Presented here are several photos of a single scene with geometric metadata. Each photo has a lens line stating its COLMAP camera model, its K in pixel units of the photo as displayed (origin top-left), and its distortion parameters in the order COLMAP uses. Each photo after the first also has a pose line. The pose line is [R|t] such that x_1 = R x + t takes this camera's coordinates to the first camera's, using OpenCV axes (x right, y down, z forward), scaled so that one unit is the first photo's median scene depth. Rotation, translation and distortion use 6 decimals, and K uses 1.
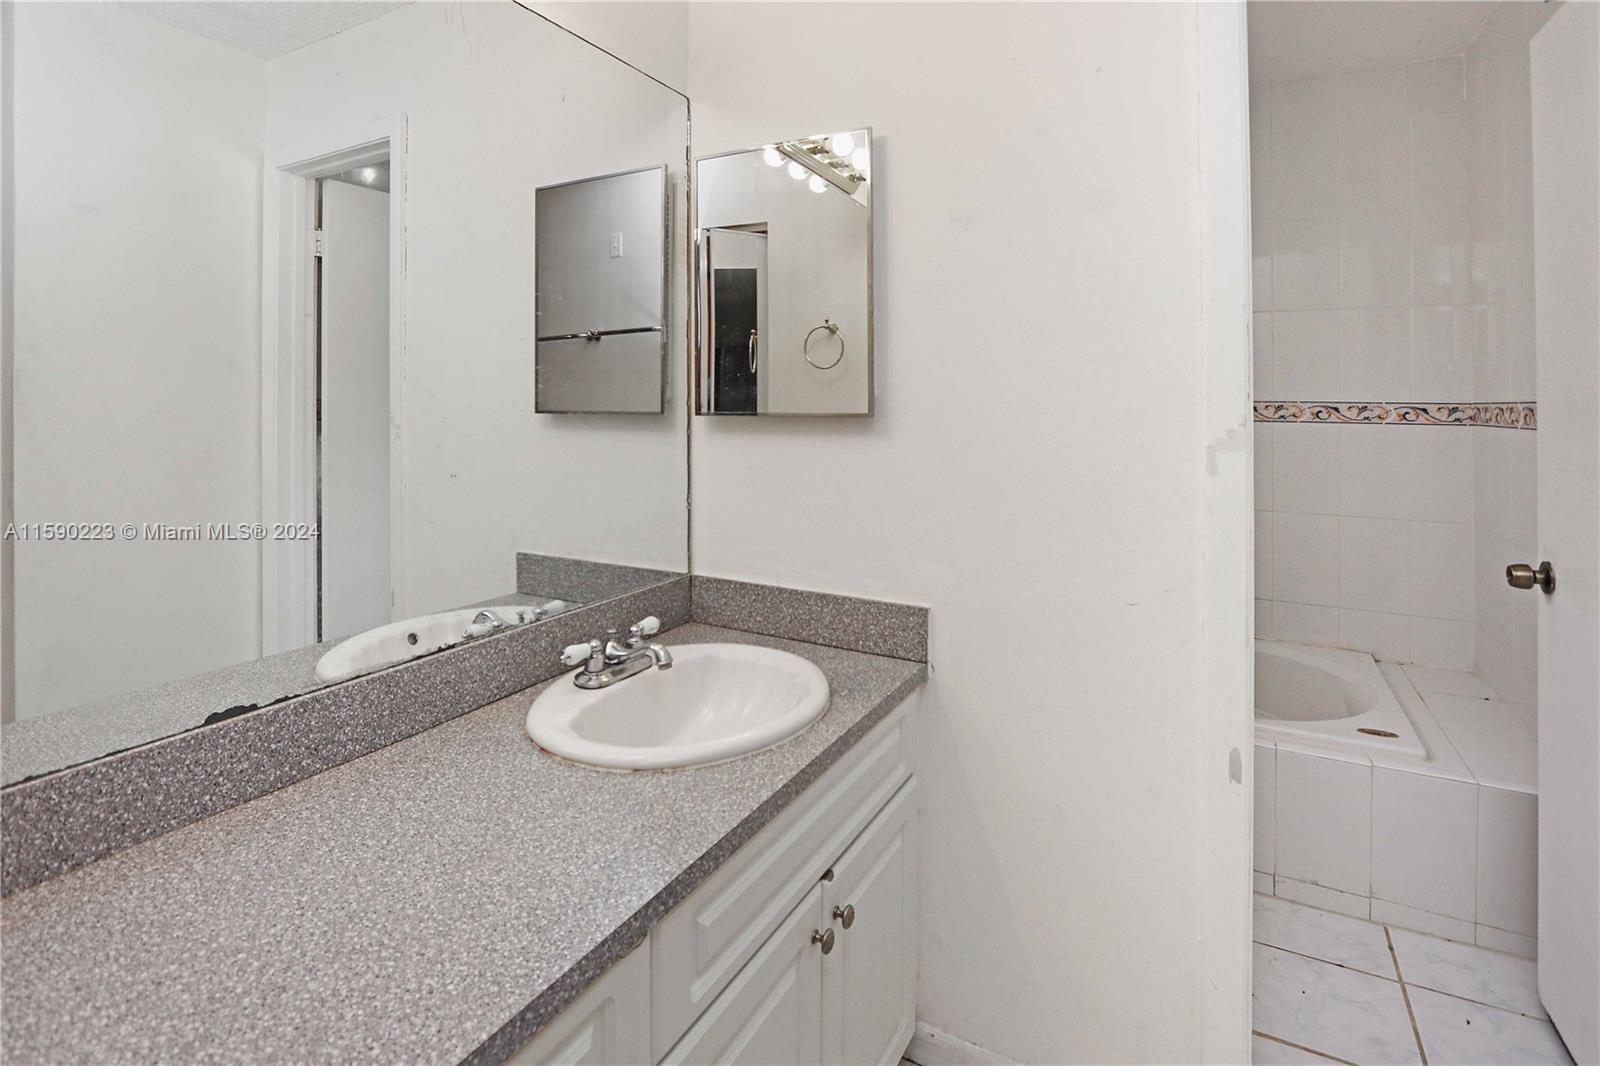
lens RADIAL K [[755.2, 0, 799.1], [0, 755.2, 579.2], [0, 0, 1]] dist [0.044614, 0.000659]
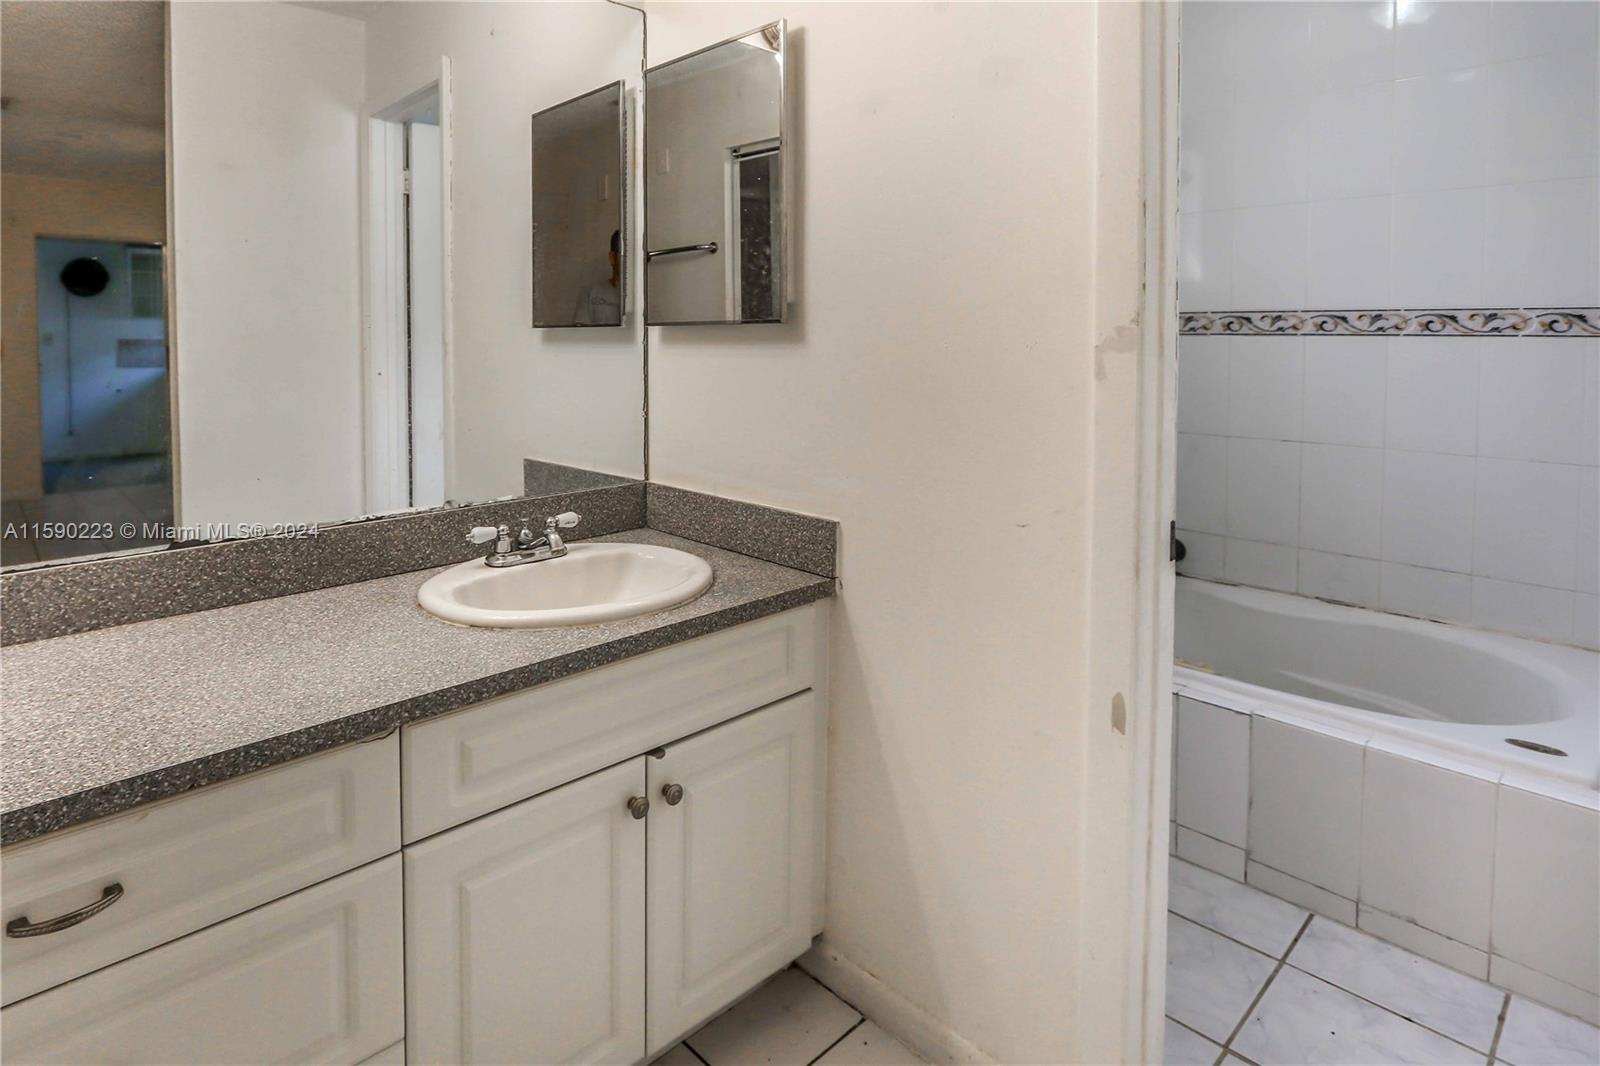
lens RADIAL K [[889.4, 0, 800.0], [0, 889.4, 533.0], [0, 0, 1]] dist [0.027041, 0.034044]
pose [[0.948808, 0.065551, -0.308975, 0.549488], [-0.064896, 0.997815, 0.012410, 0.045059], [0.309113, 0.008276, 0.950989, -0.131476]]
